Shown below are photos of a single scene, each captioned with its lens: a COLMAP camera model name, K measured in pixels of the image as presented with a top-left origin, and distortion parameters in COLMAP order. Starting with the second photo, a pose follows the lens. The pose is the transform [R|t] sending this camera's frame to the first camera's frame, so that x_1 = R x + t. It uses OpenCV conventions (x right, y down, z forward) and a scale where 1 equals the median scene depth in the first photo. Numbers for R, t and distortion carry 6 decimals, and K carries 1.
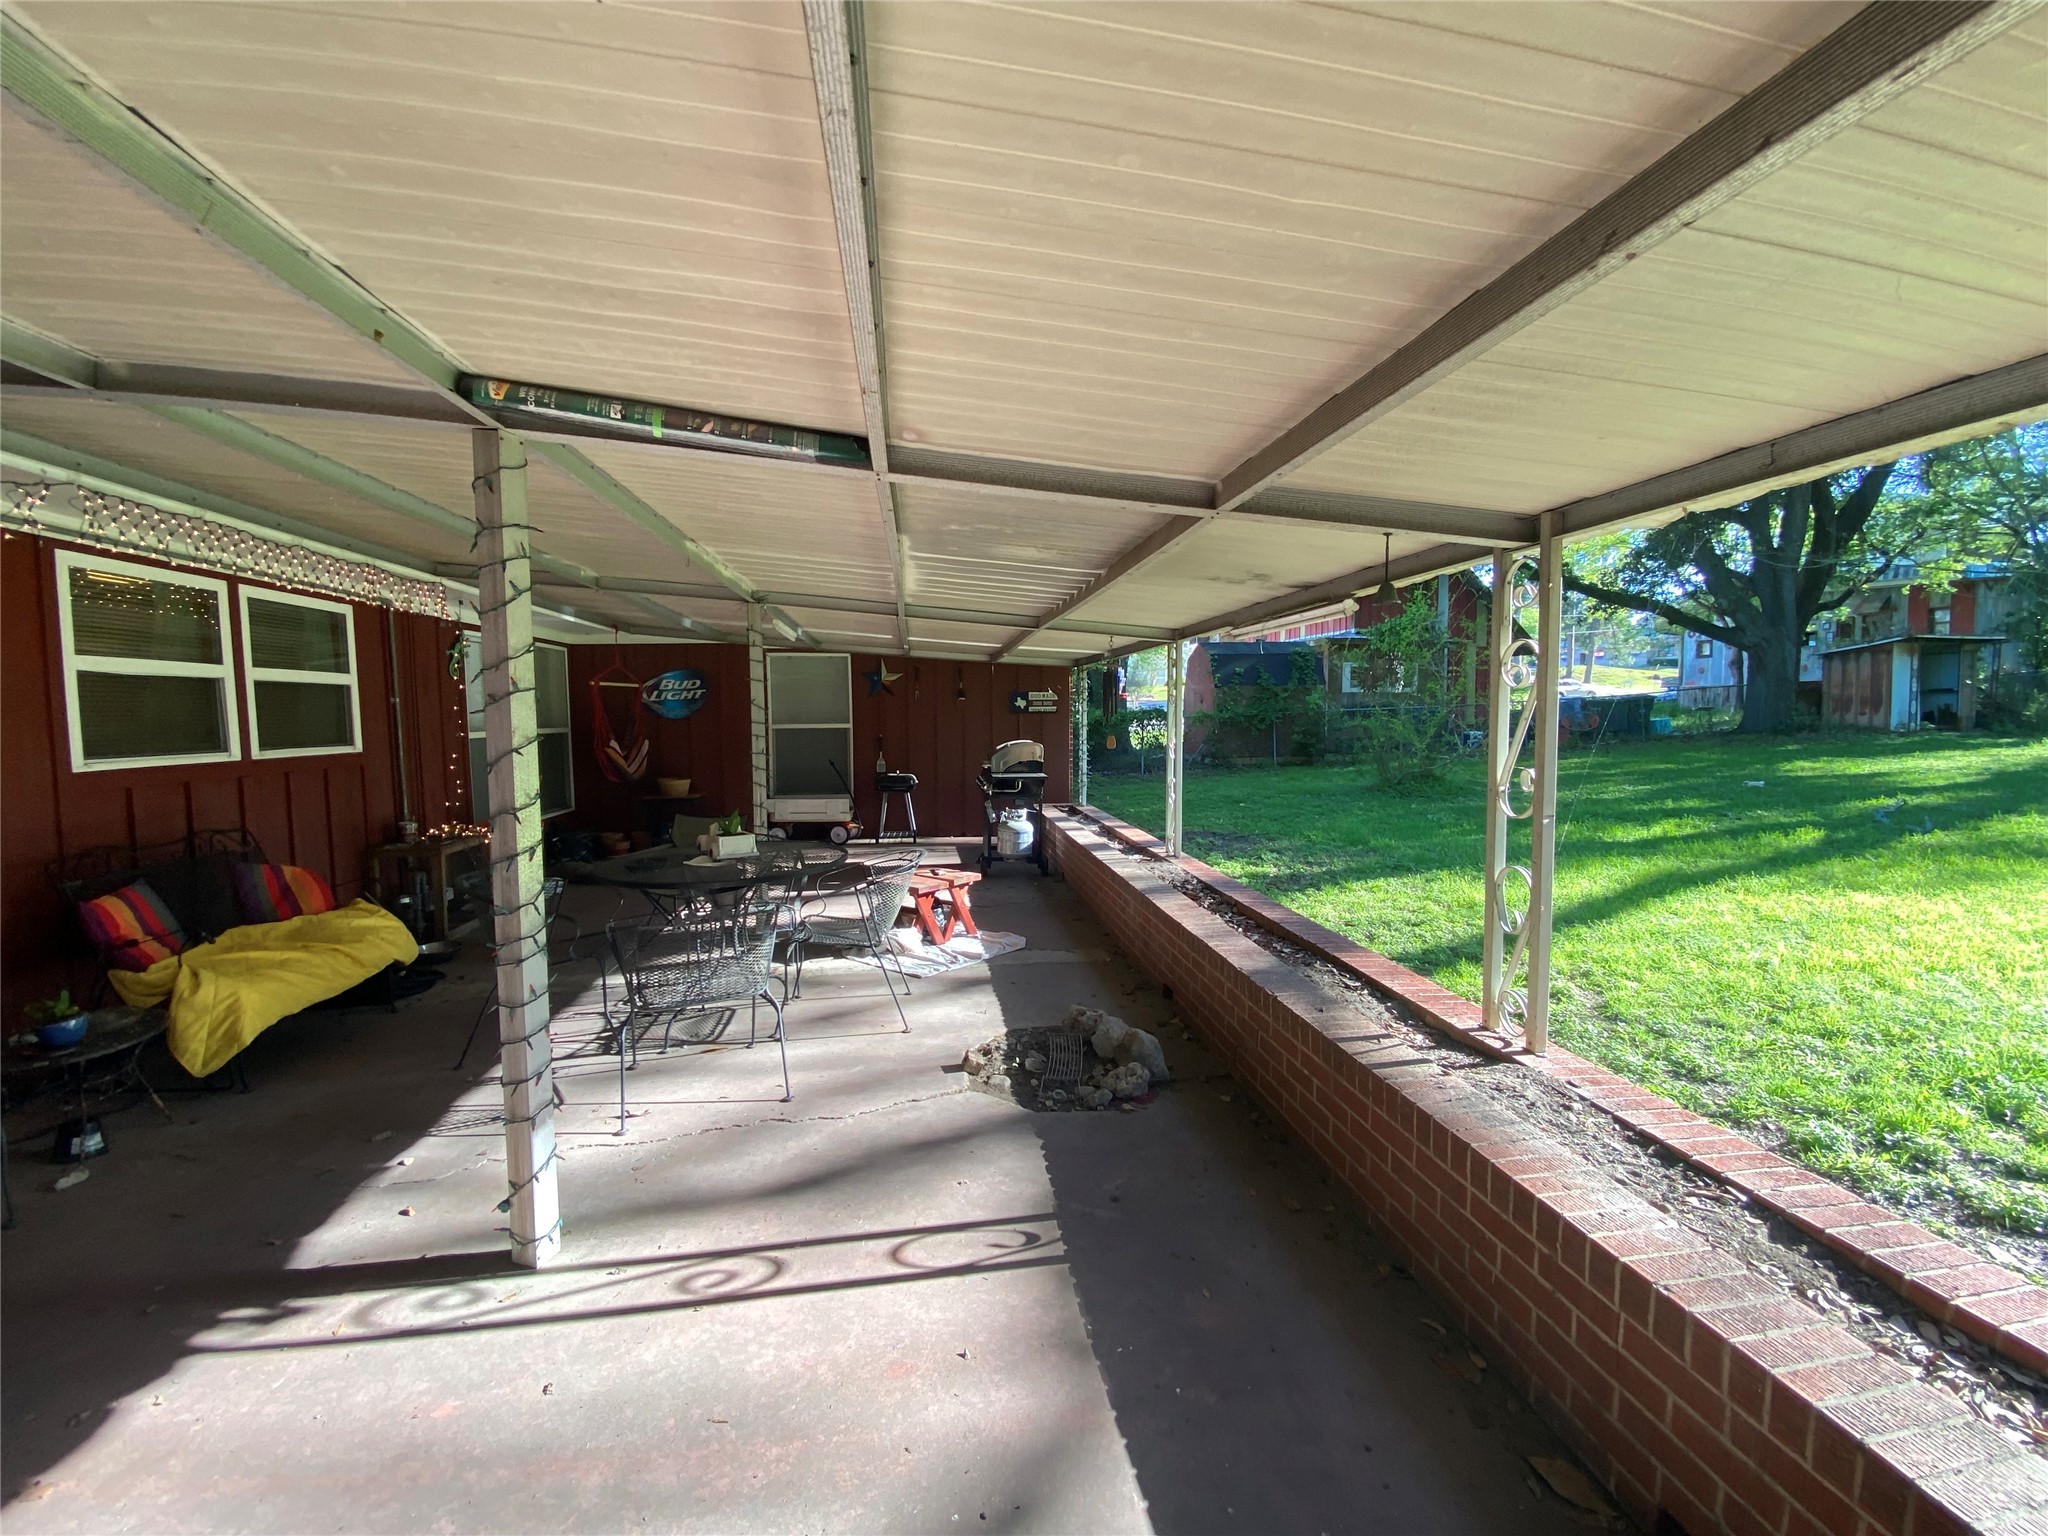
lens RADIAL K [[838.8, 0, 1018.9], [0, 838.8, 767.3], [0, 0, 1]] dist [0.010168, -0.016555]
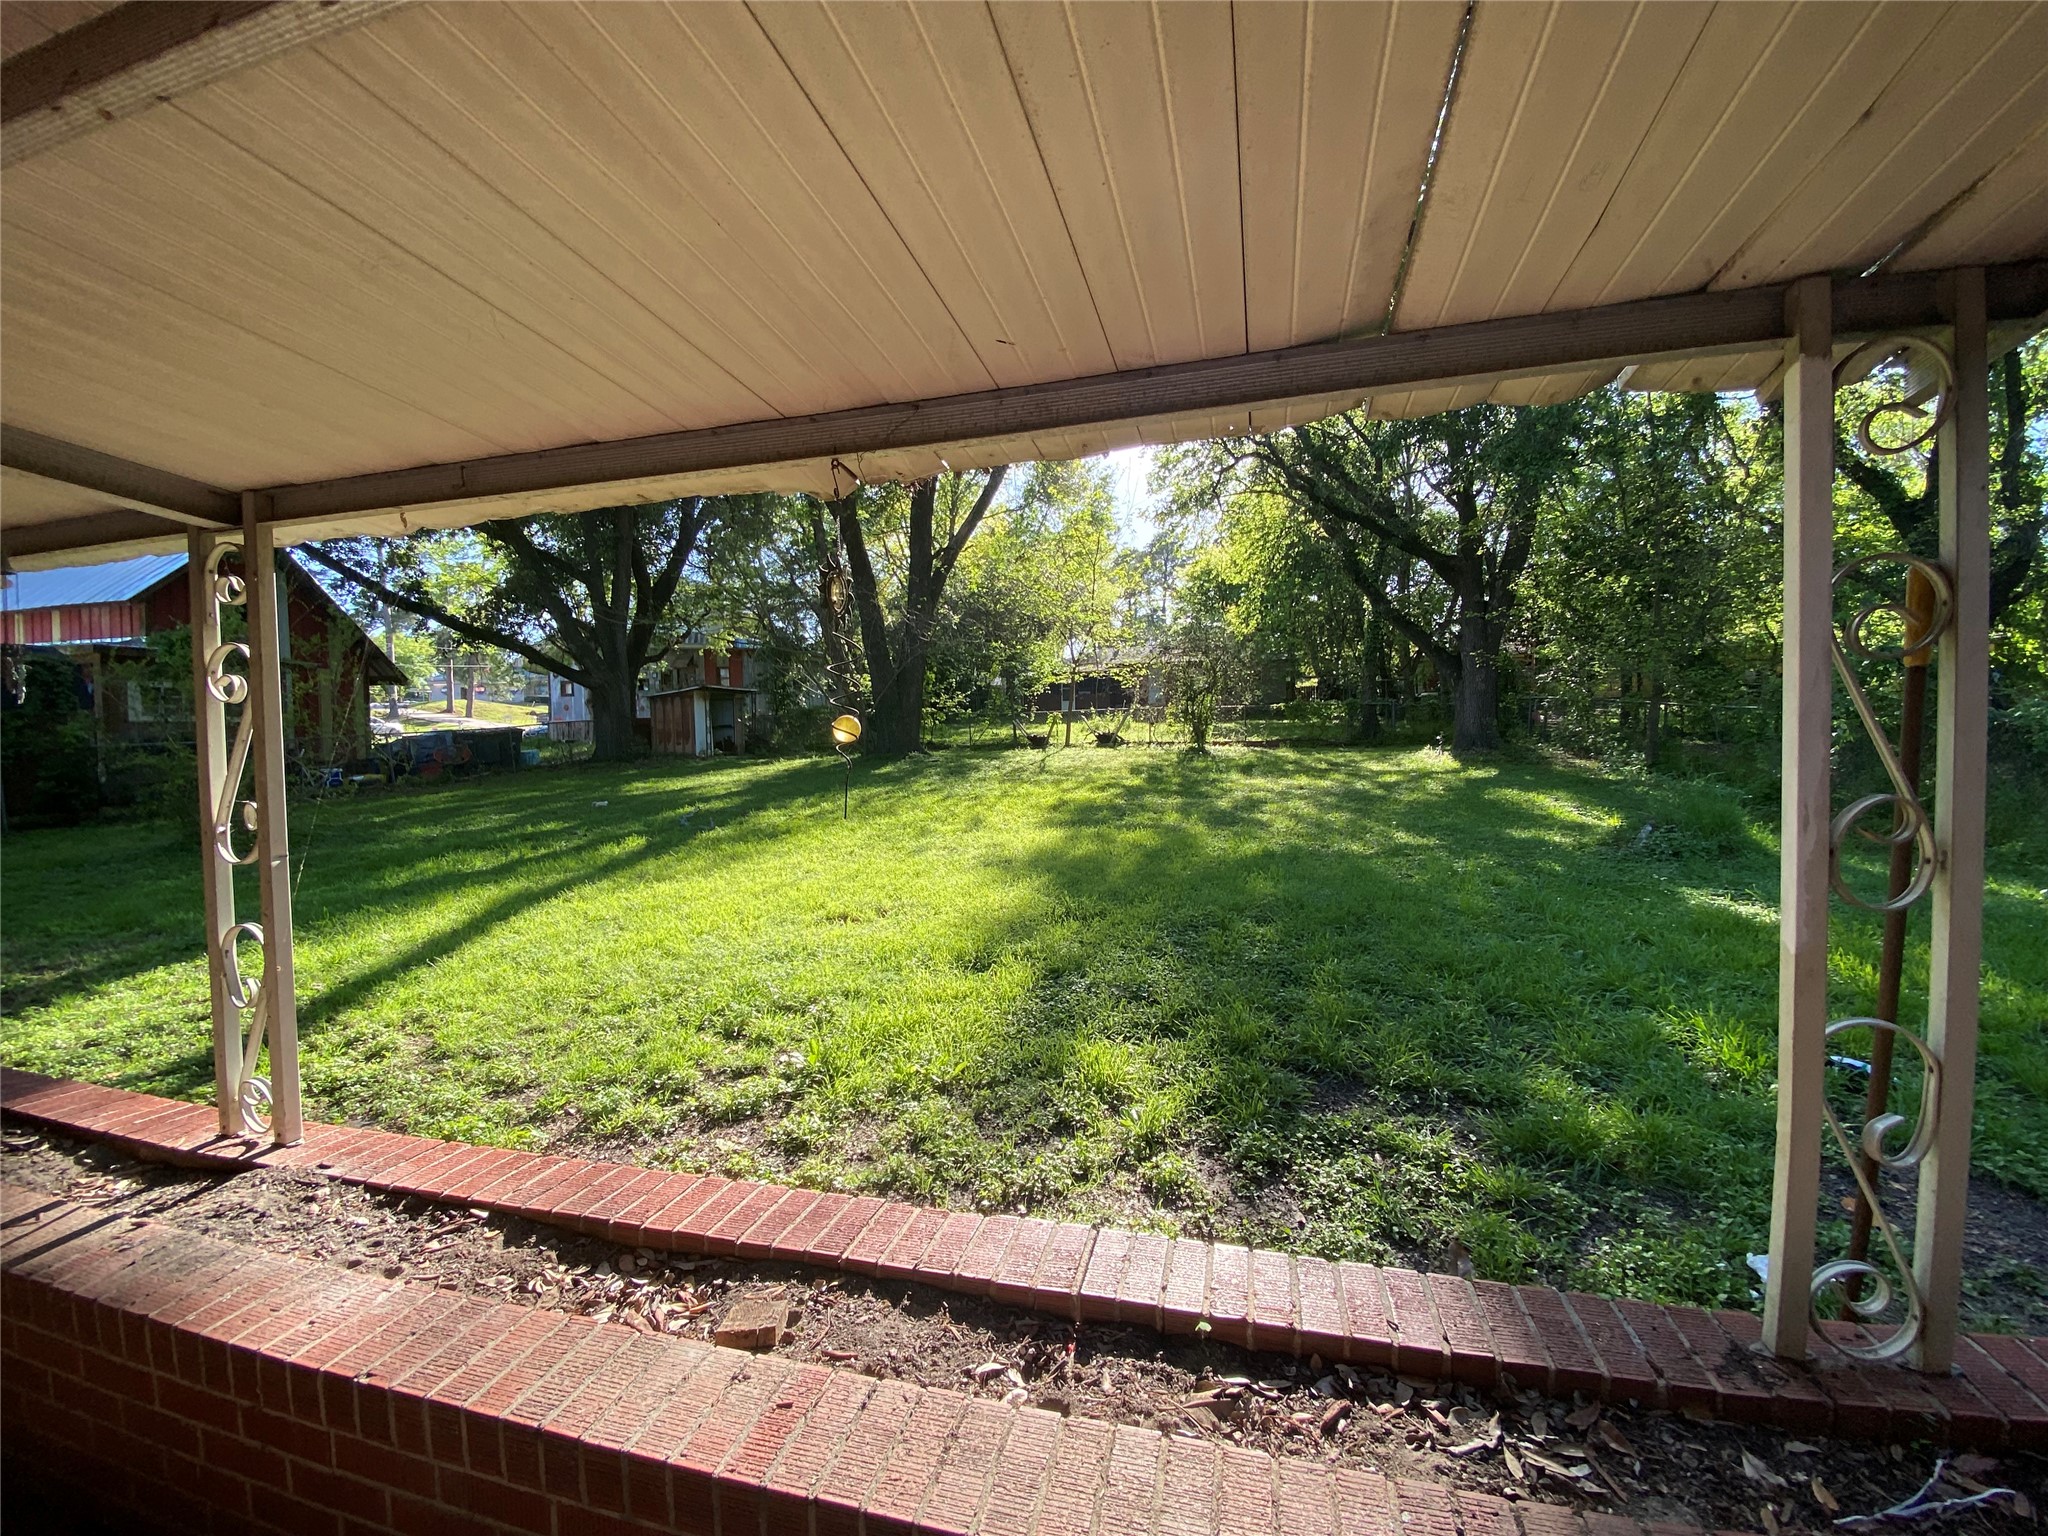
lens RADIAL K [[833.5, 0, 1033.4], [0, 833.5, 761.6], [0, 0, 1]] dist [0.017565, -0.018870]
pose [[0.379499, -0.028131, 0.924764, 0.109522], [0.072462, 0.997371, 0.000603, 0.013292], [-0.922350, 0.066782, 0.380540, -0.009168]]
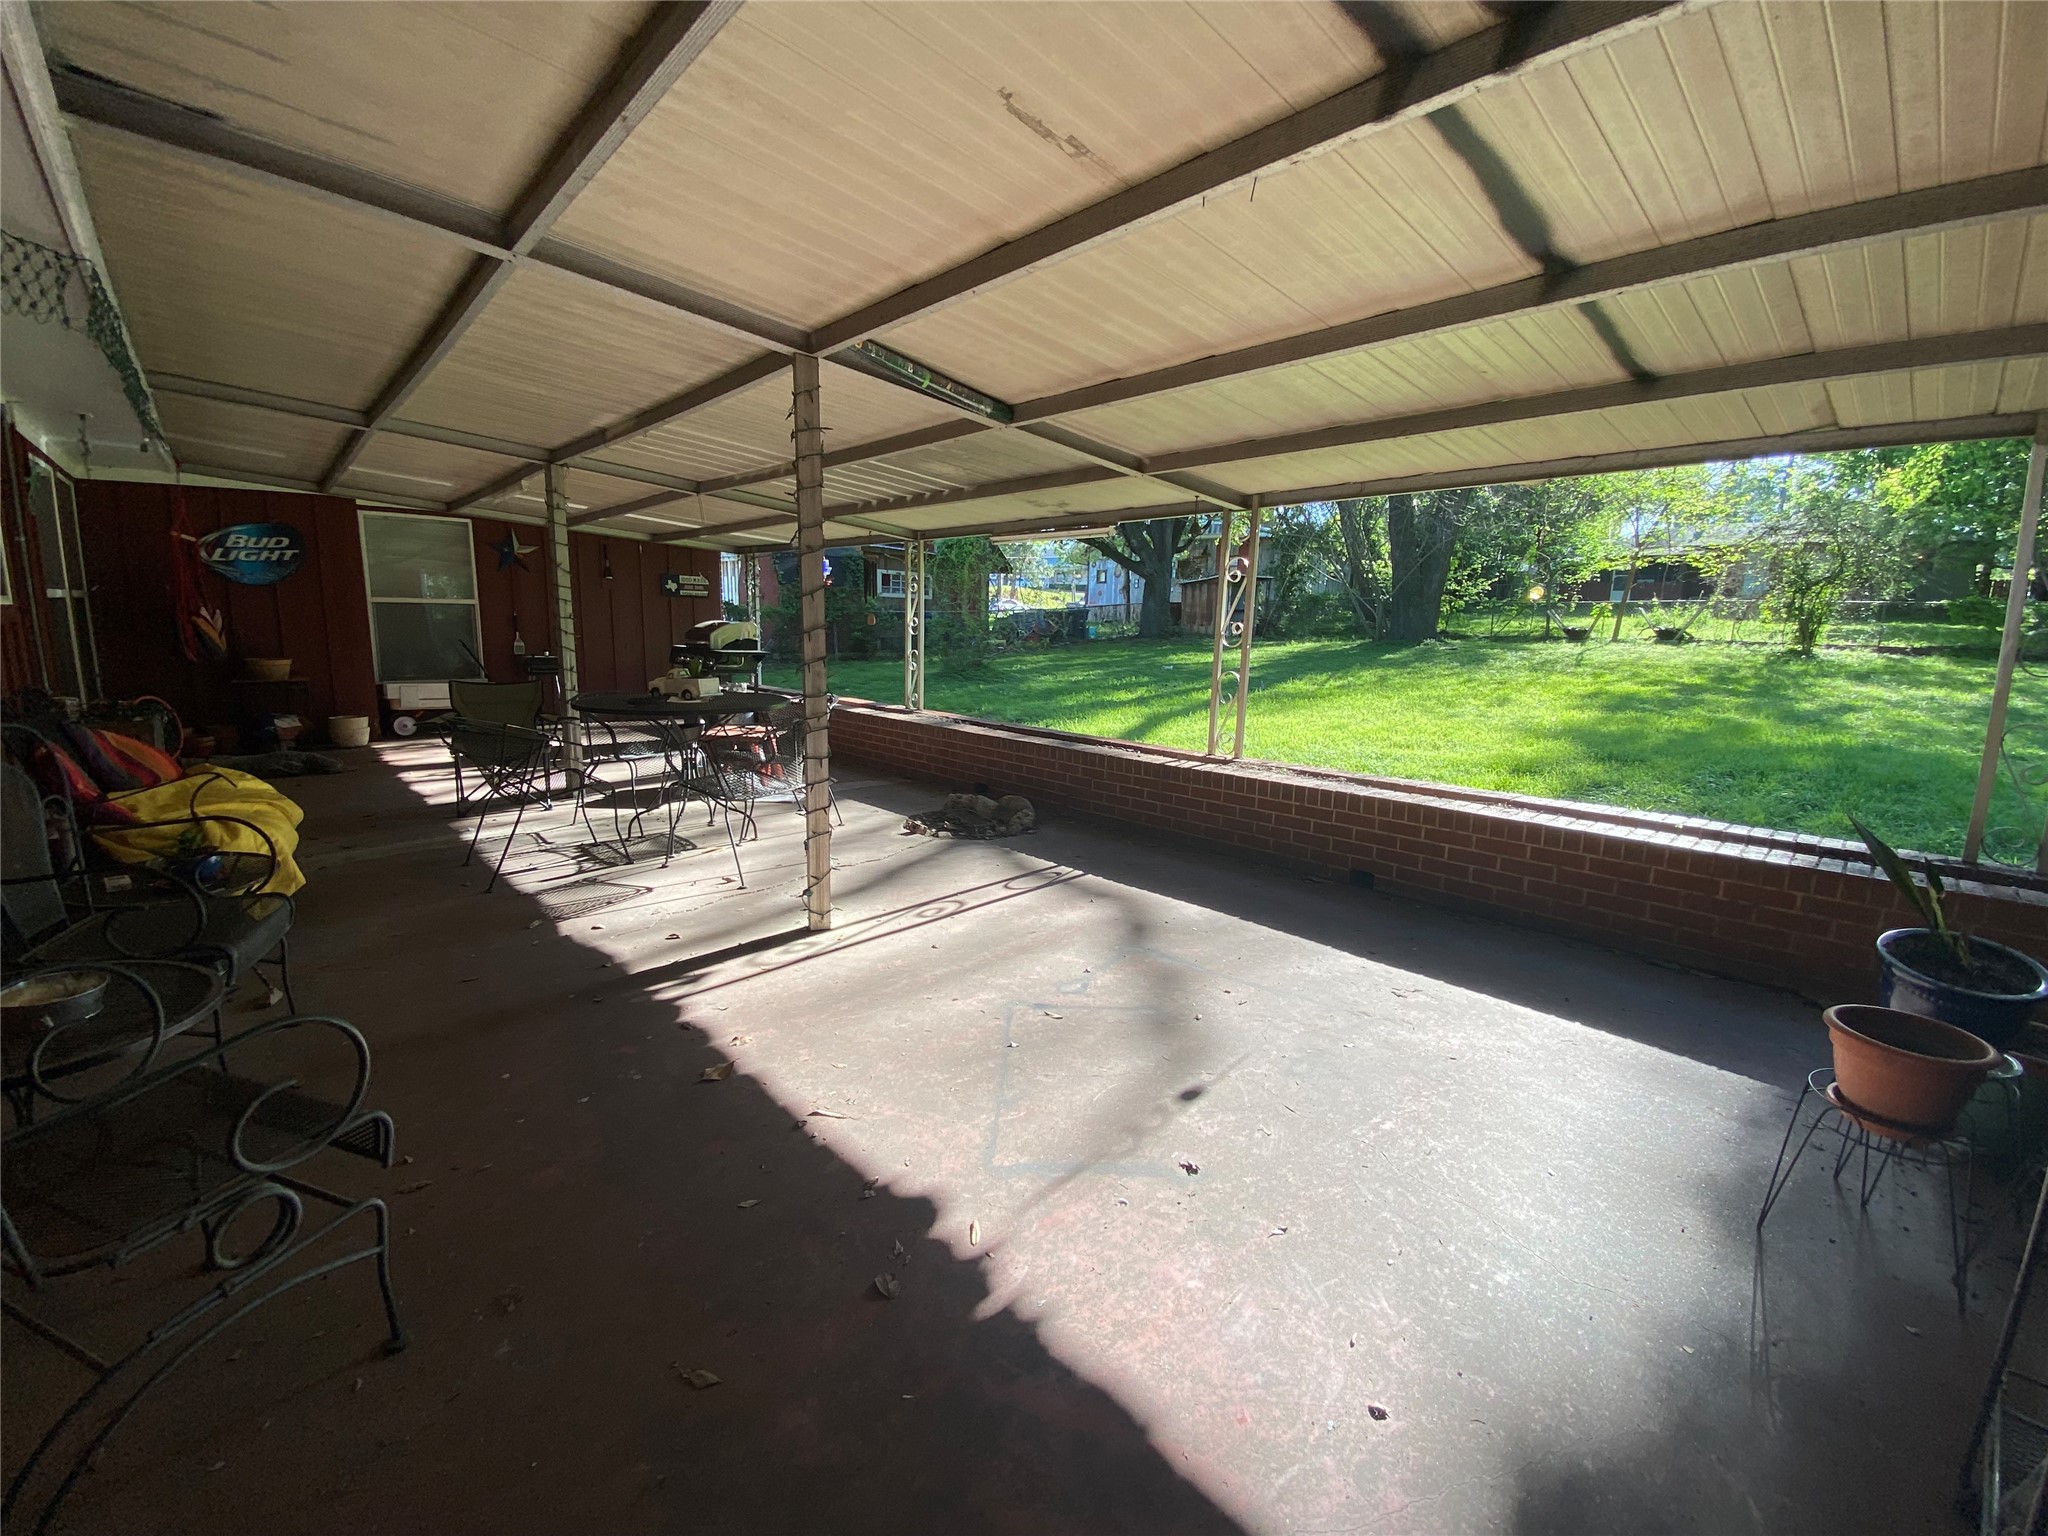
lens RADIAL K [[848.7, 0, 1025.2], [0, 848.7, 770.9], [0, 0, 1]] dist [0.040399, -0.037343]
pose [[0.808359, -0.076416, 0.583709, -0.806892], [0.011623, 0.993418, 0.113957, 0.094601], [-0.588575, -0.085334, 0.803926, -0.306858]]
